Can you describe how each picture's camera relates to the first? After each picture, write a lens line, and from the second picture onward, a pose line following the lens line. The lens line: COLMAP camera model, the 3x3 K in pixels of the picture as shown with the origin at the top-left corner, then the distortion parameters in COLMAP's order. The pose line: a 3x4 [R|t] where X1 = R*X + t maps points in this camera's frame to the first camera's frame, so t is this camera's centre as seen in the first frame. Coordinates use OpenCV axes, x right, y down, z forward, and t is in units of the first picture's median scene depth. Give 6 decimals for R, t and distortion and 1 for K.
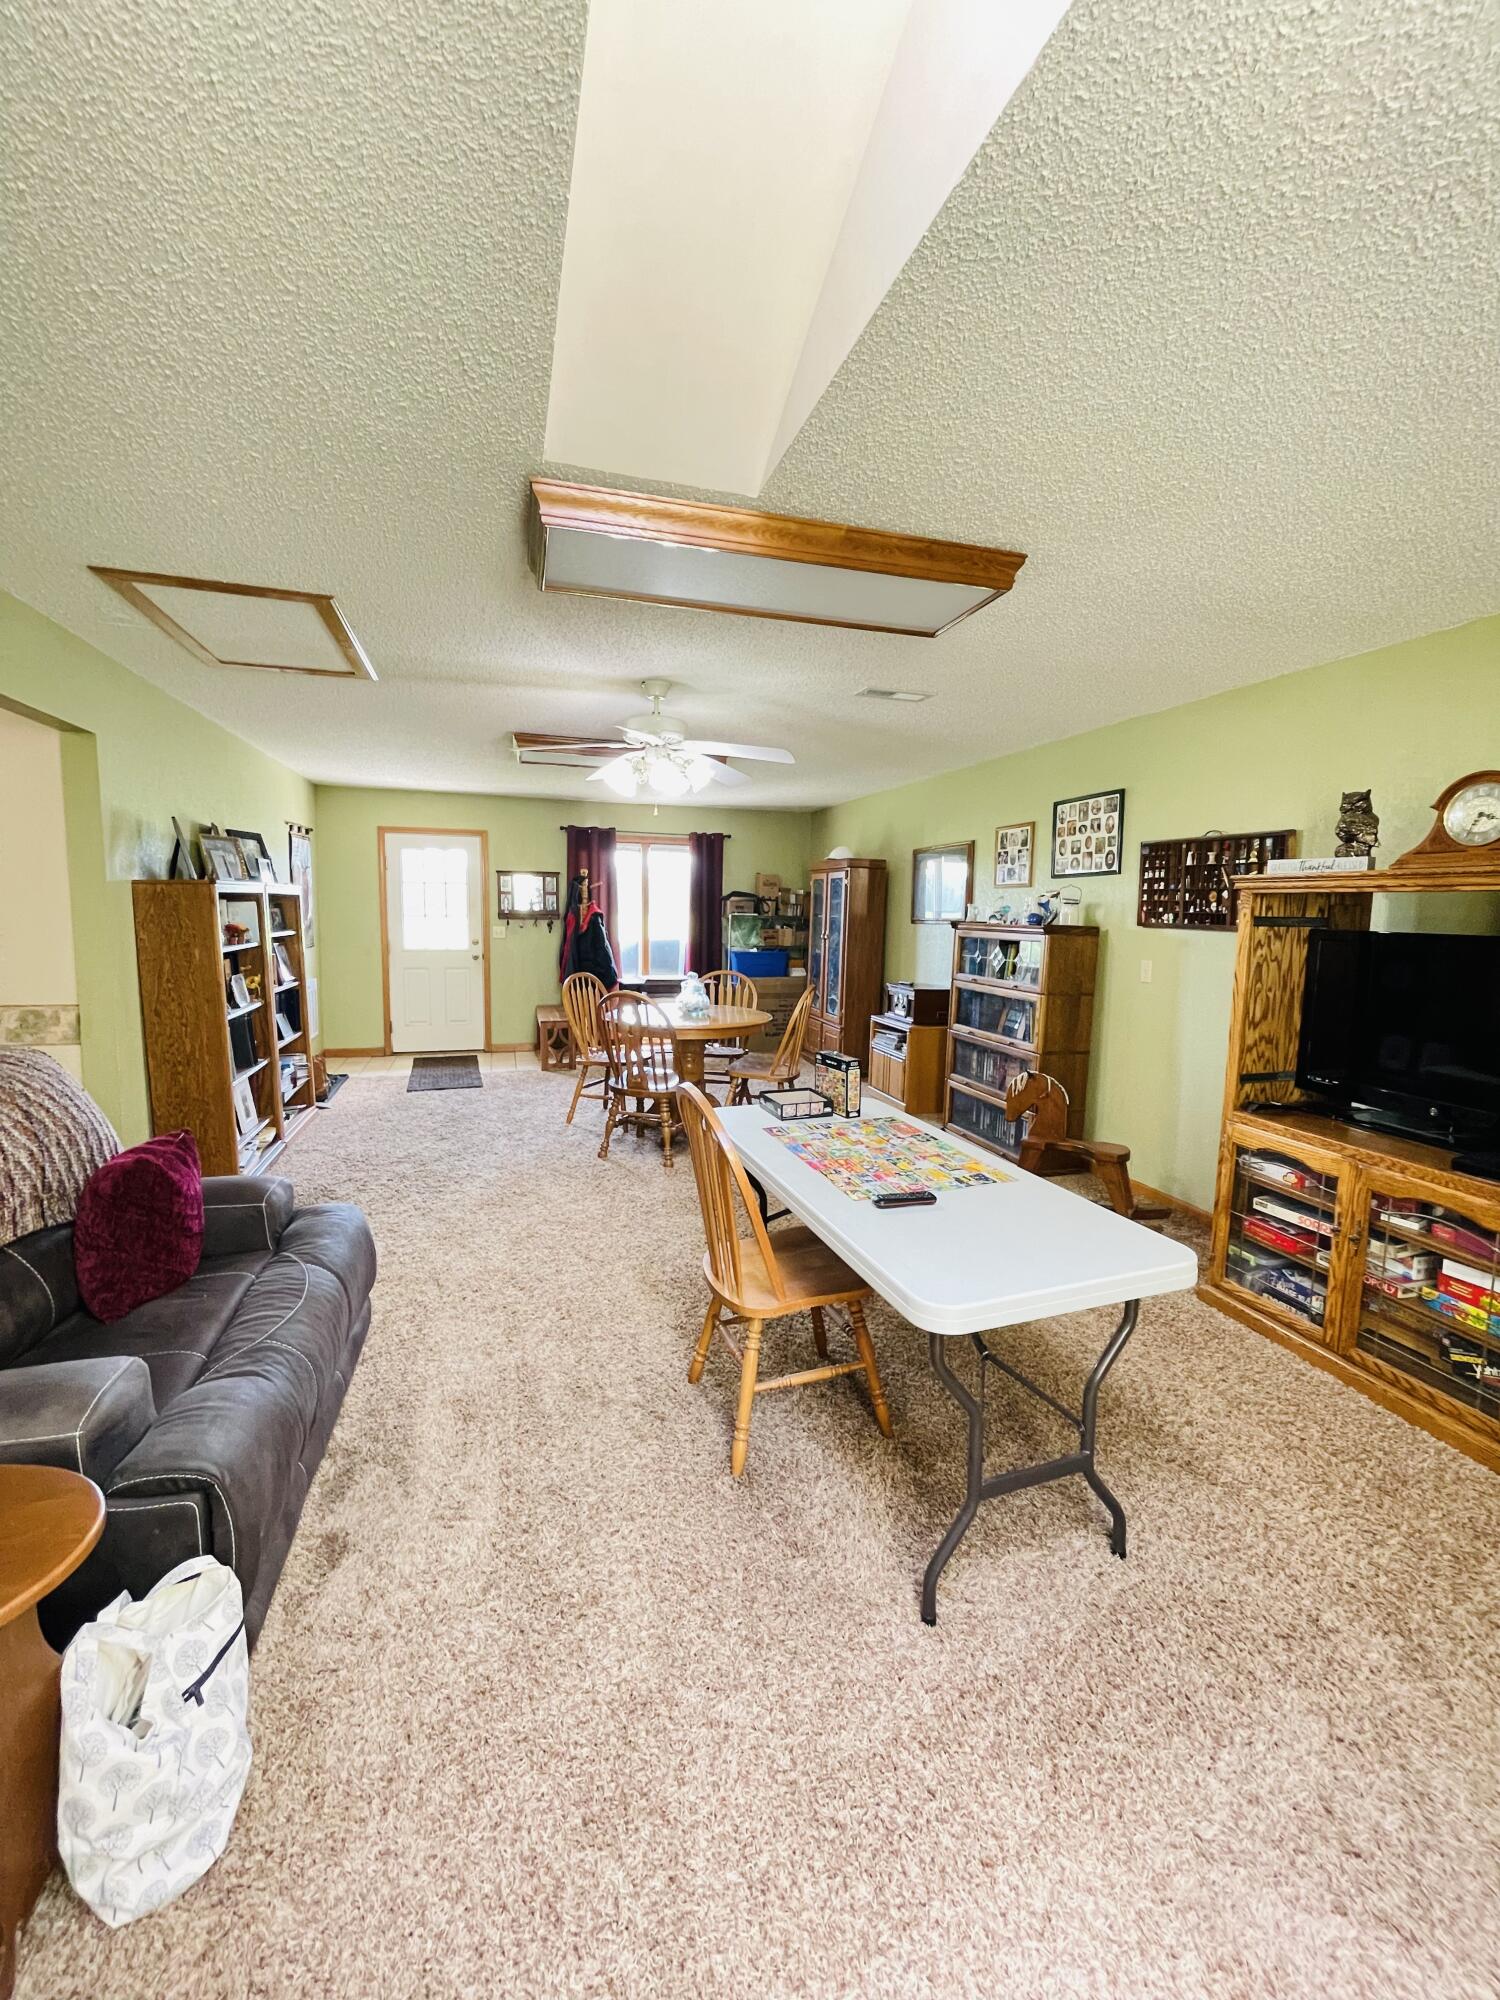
lens RADIAL K [[807.2, 0, 755.3], [0, 807.2, 991.5], [0, 0, 1]] dist [0.002701, -0.000437]
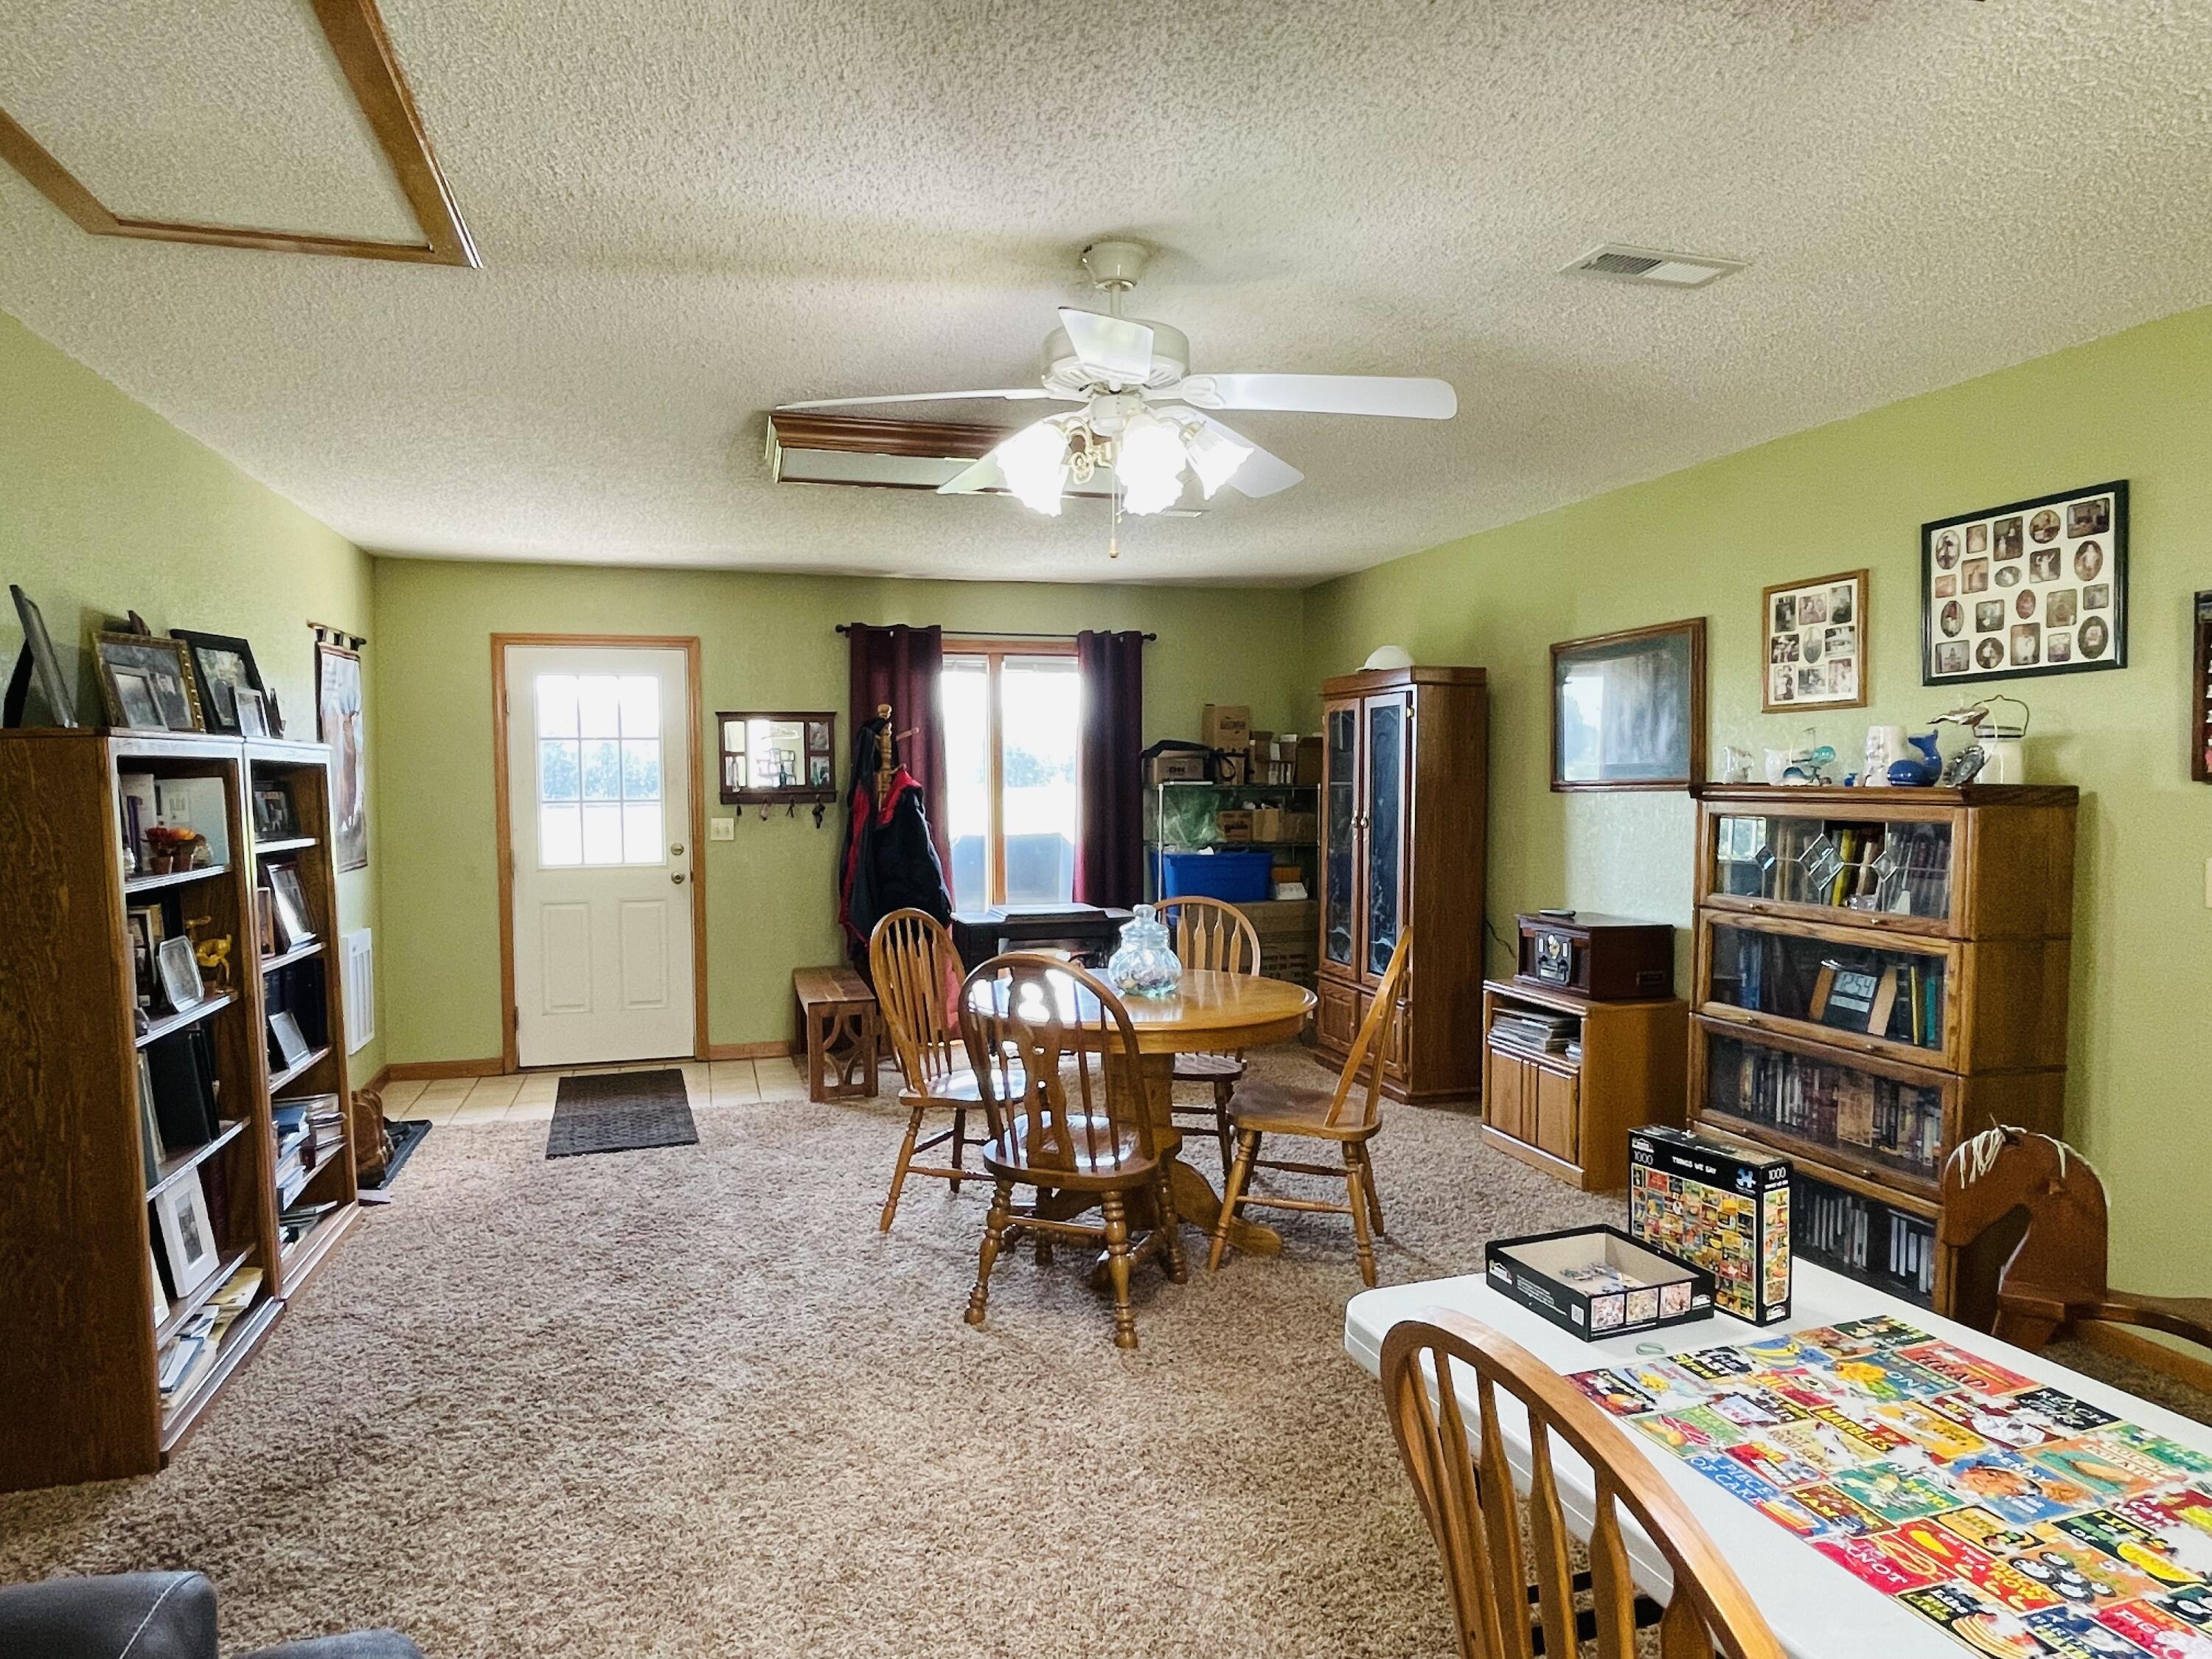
lens RADIAL K [[1355.8, 0, 1101.8], [0, 1355.8, 837.2], [0, 0, 1]] dist [-0.001705, 0.000186]
pose [[0.999555, -0.024363, -0.017201, -0.090525], [0.023302, 0.997962, -0.059397, -0.017220], [0.018613, 0.058970, 0.998086, 0.208531]]
